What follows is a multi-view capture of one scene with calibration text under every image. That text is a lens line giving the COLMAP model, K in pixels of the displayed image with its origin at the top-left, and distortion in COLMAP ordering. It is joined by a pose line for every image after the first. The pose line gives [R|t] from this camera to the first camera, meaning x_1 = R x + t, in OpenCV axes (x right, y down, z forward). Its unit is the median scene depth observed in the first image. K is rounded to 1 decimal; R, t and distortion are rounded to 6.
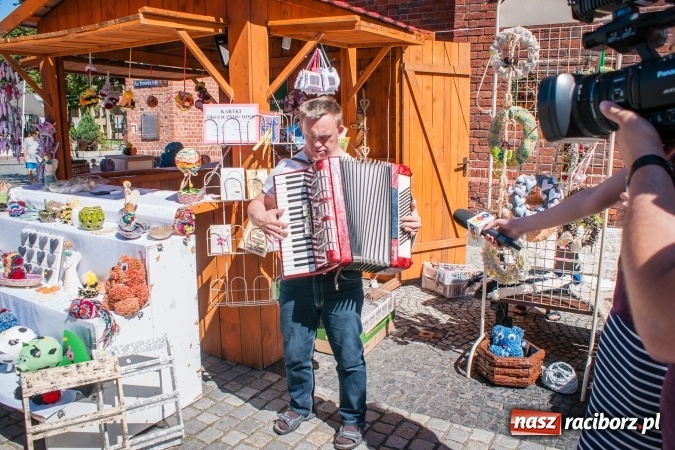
lens RADIAL K [[677.4, 0, 336.1], [0, 677.4, 225.8], [0, 0, 1]] dist [-0.060728, 0.000000]
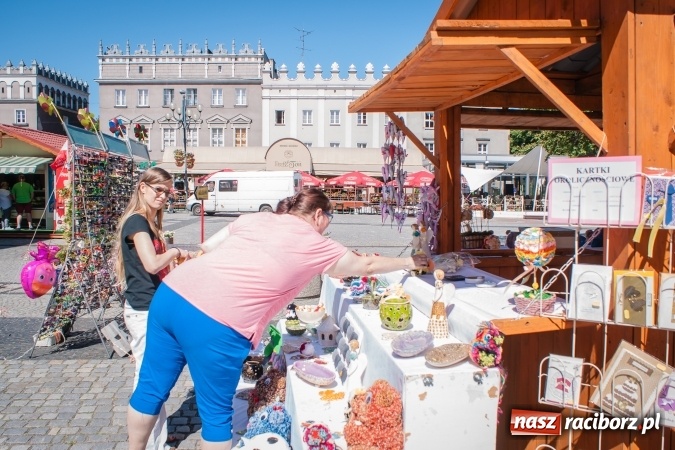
lens RADIAL K [[593.1, 0, 344.0], [0, 593.1, 220.9], [0, 0, 1]] dist [-0.090599, 0.043040]
pose [[0.603532, 0.042652, -0.796197, 0.121216], [-0.113304, 0.993022, -0.032691, -0.083311], [0.789247, 0.109942, 0.604154, 0.517307]]
